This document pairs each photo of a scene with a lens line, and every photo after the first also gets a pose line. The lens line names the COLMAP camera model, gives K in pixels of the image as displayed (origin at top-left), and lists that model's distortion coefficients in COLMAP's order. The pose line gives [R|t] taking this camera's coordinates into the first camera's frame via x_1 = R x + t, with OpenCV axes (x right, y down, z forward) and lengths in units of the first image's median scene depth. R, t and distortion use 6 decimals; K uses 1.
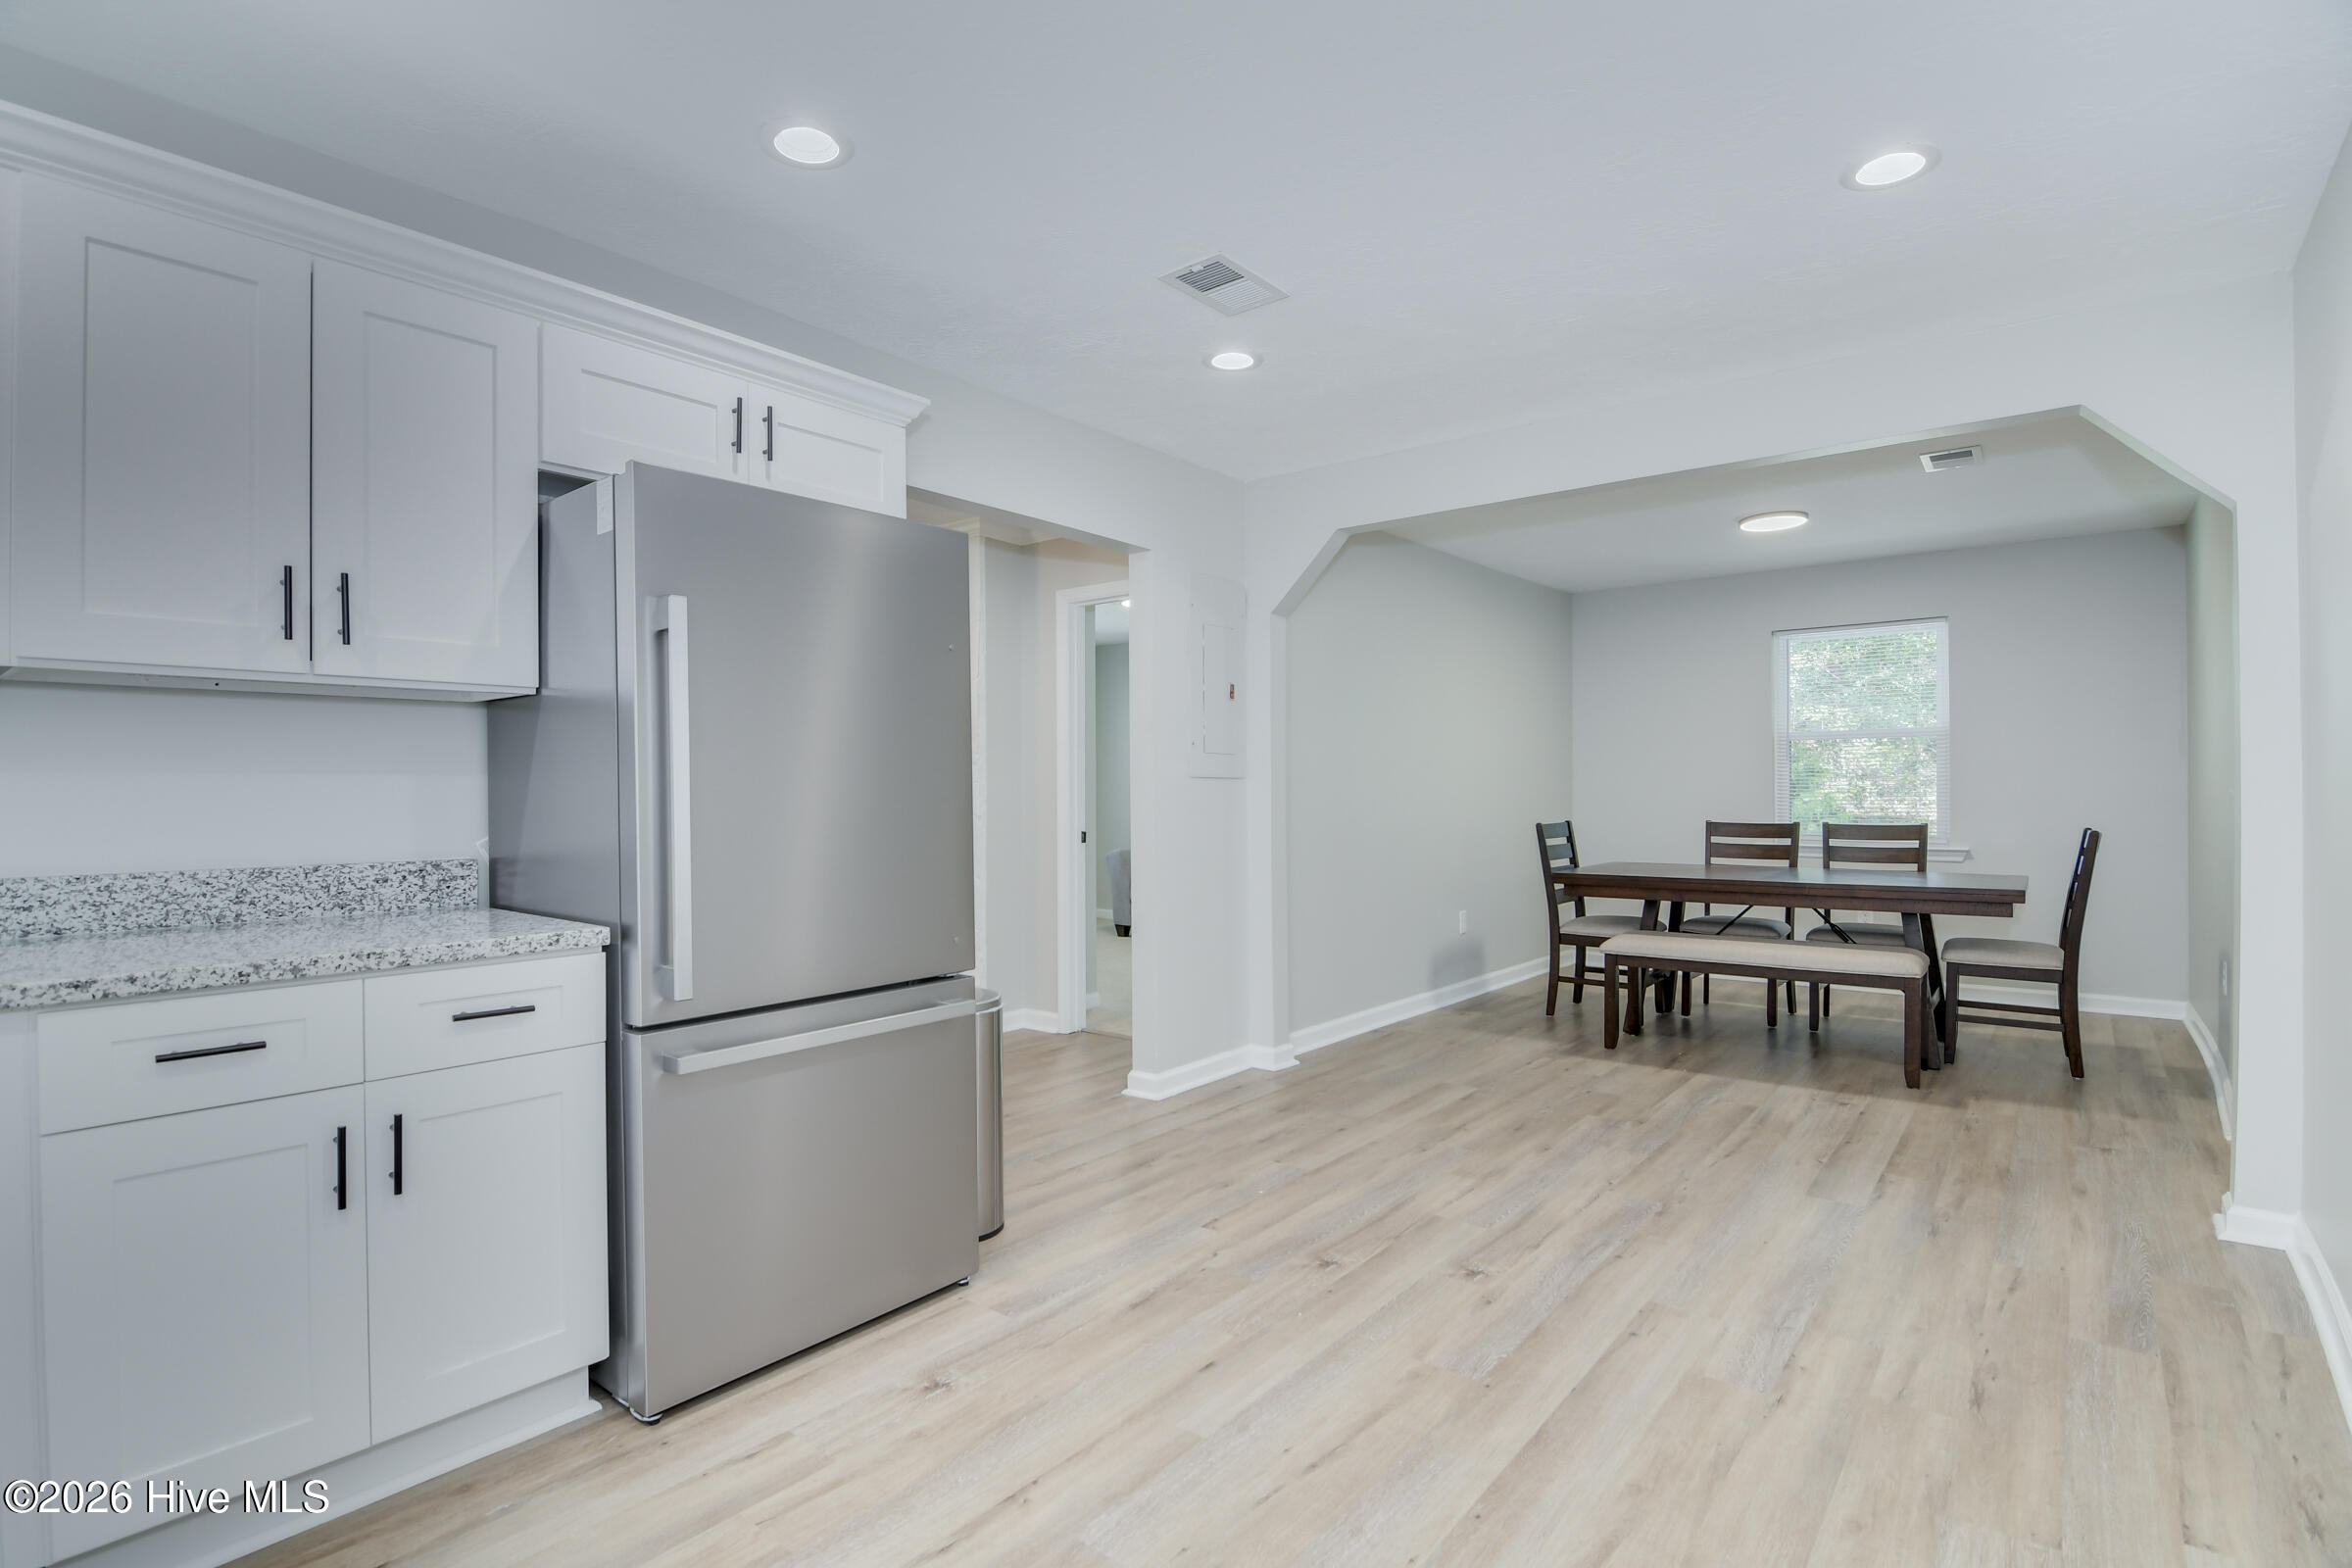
lens RADIAL K [[1137.2, 0, 1161.6], [0, 1137.2, 788.0], [0, 0, 1]] dist [-0.005387, -0.010273]
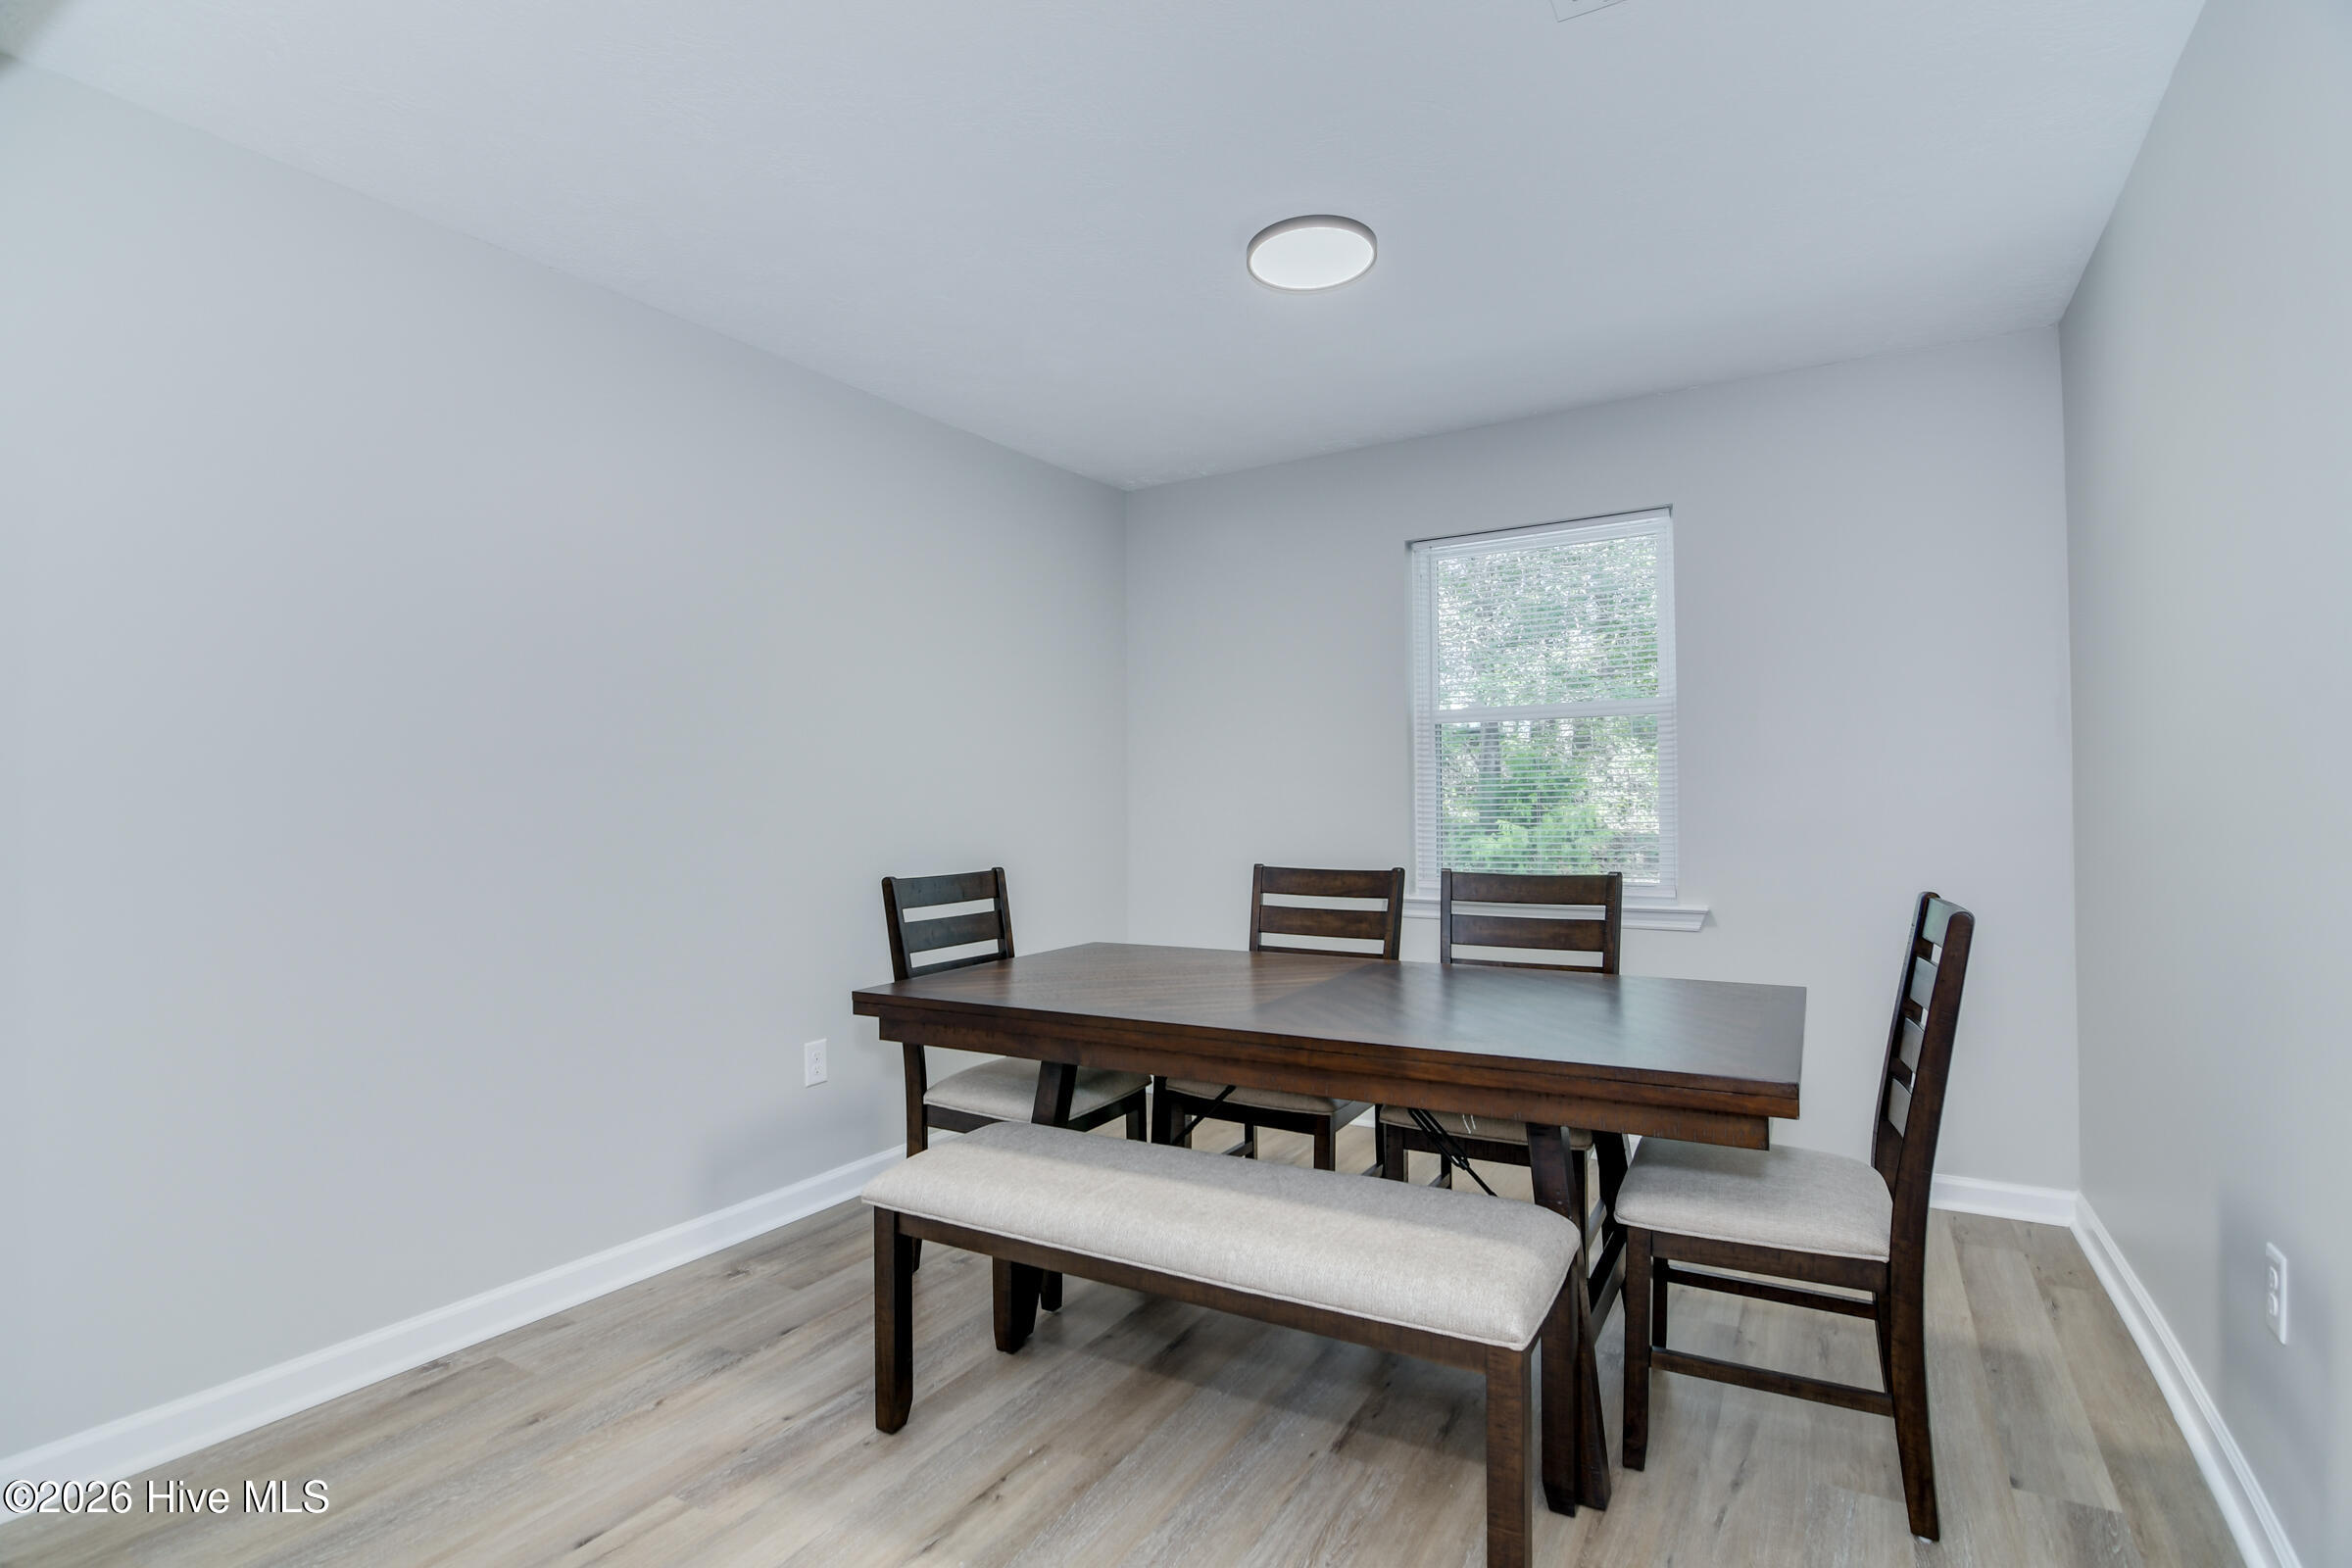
lens RADIAL K [[1137.2, 0, 1162.6], [0, 1137.2, 780.2], [0, 0, 1]] dist [-0.005387, -0.010273]
pose [[0.990247, -0.000567, 0.139324, 0.508280], [0.003356, 0.999799, -0.019783, -0.000996], [-0.139285, 0.020058, 0.990049, 0.661539]]
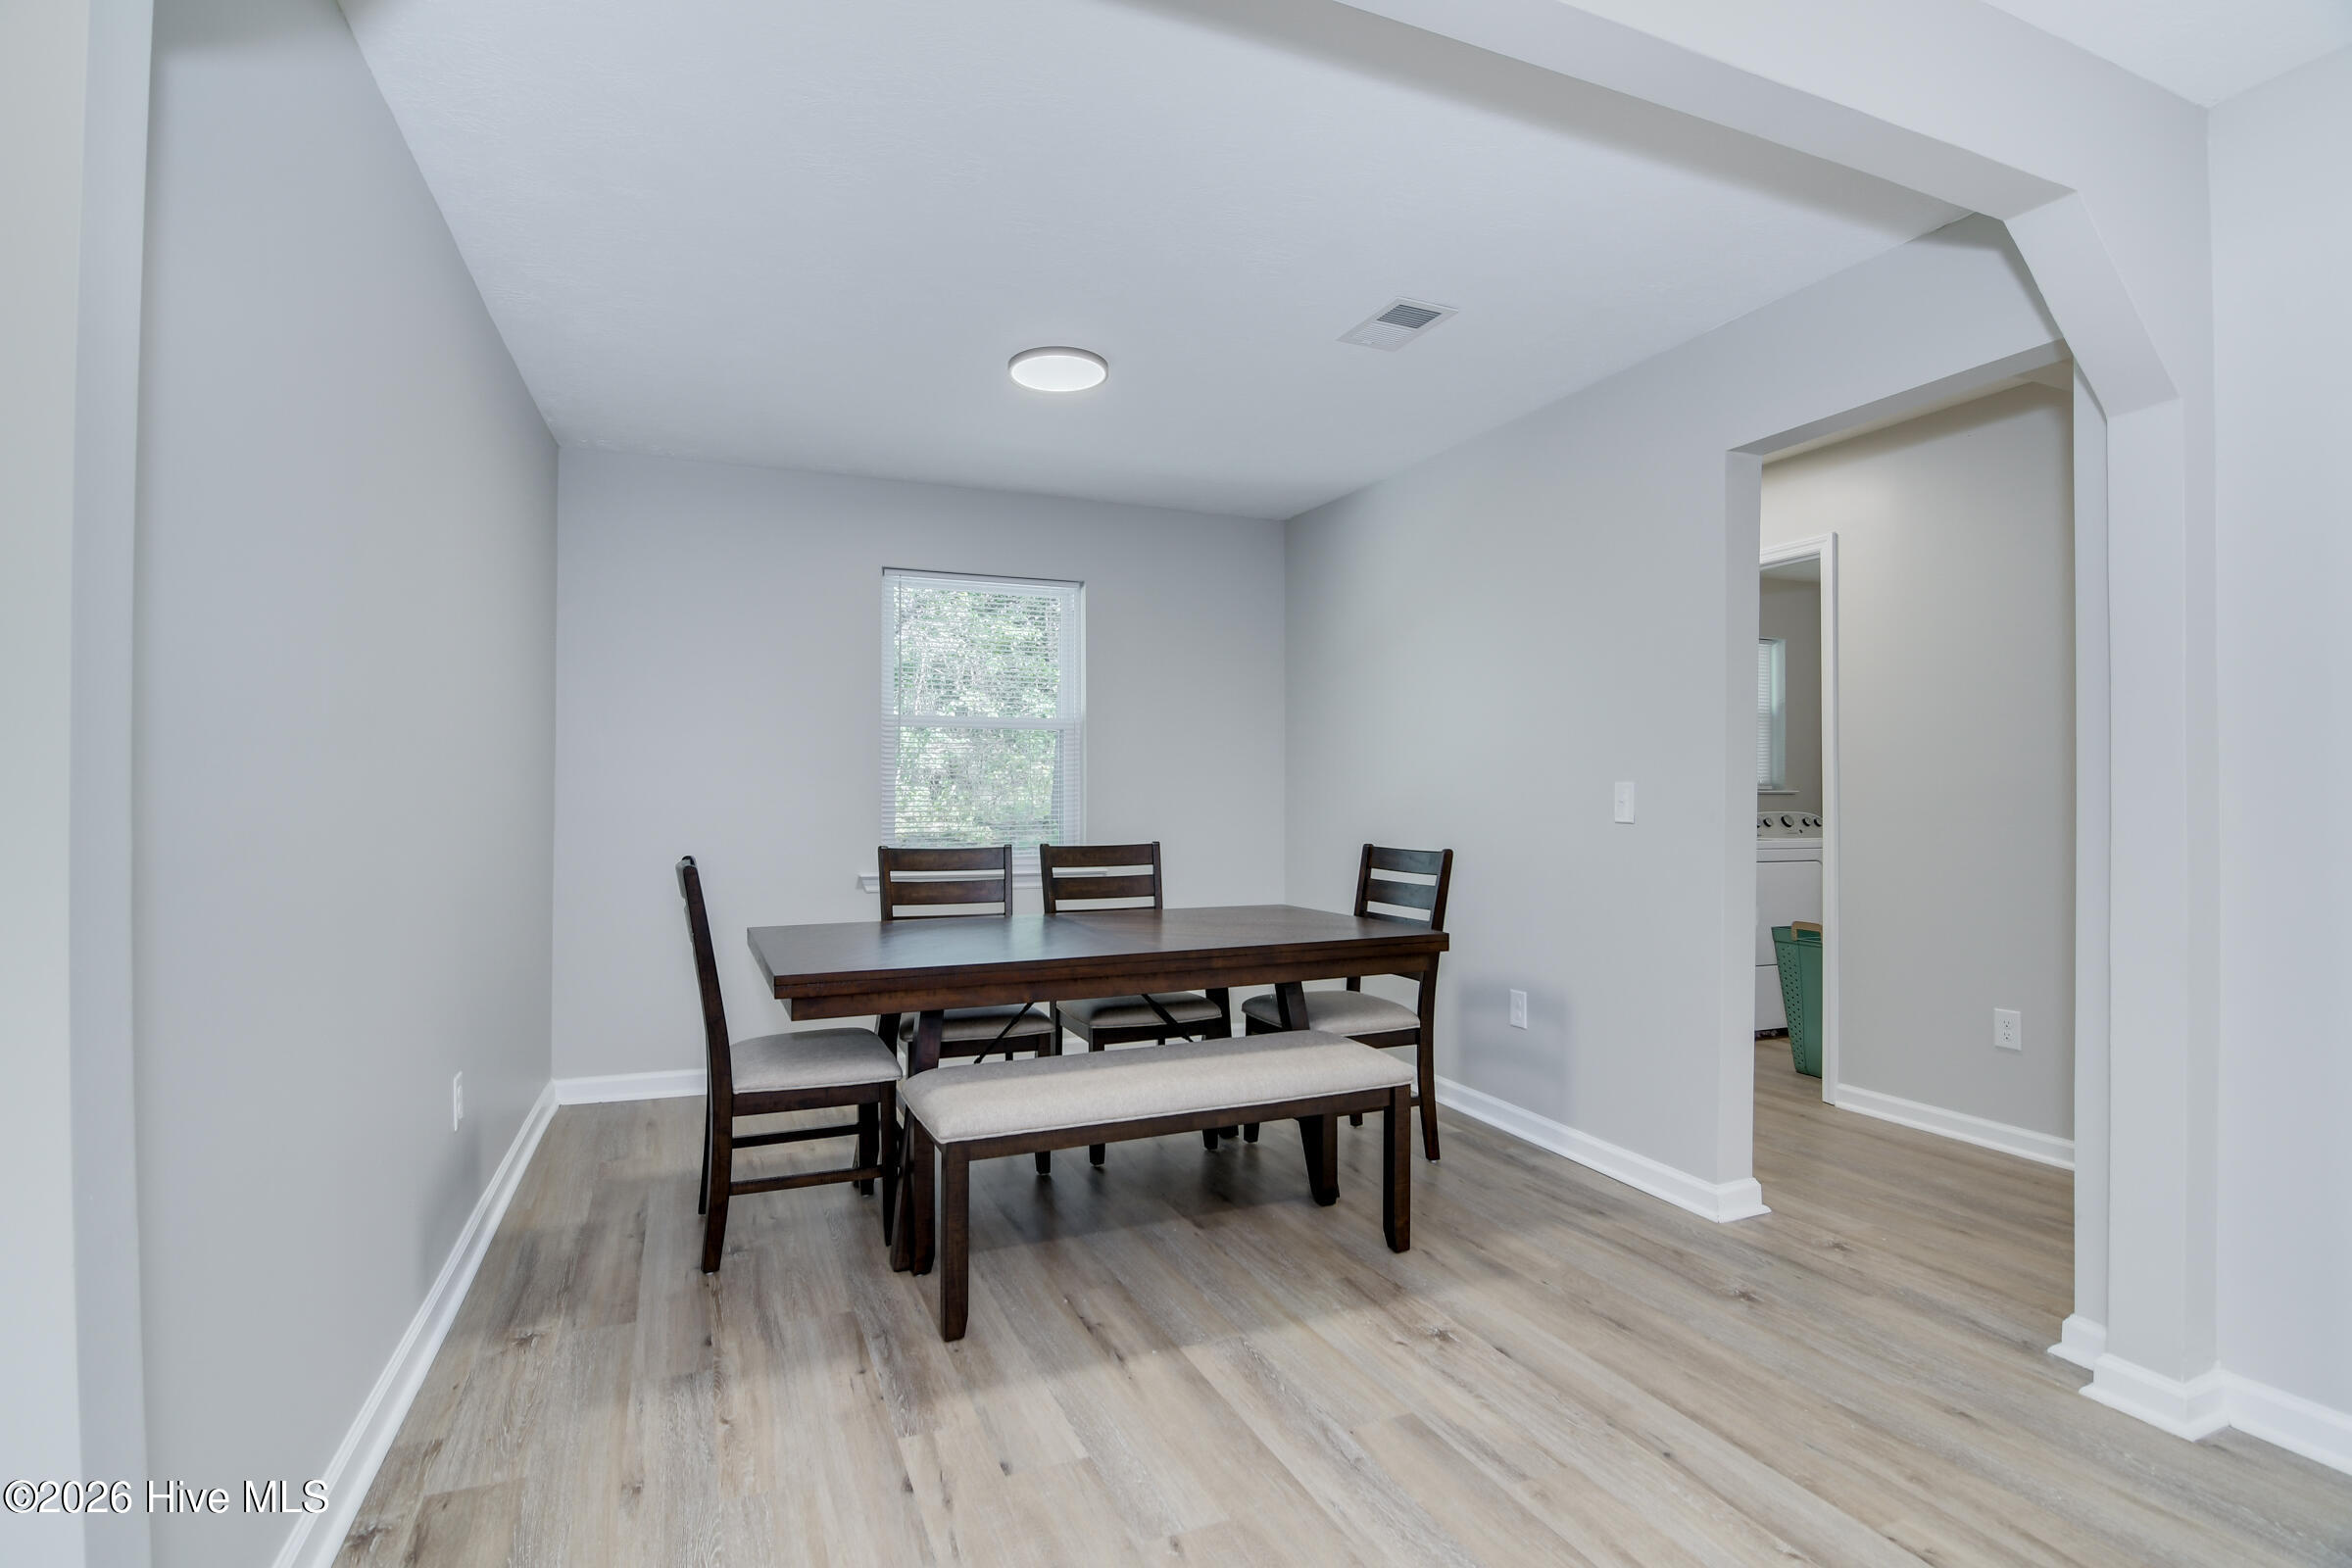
lens RADIAL K [[1137.2, 0, 1174.2], [0, 1137.2, 775.1], [0, 0, 1]] dist [-0.005387, -0.010273]
pose [[0.466459, 0.019671, 0.884324, 0.014393], [-0.006937, 0.999803, -0.018581, 0.001431], [-0.884516, 0.002533, 0.466503, 0.808940]]
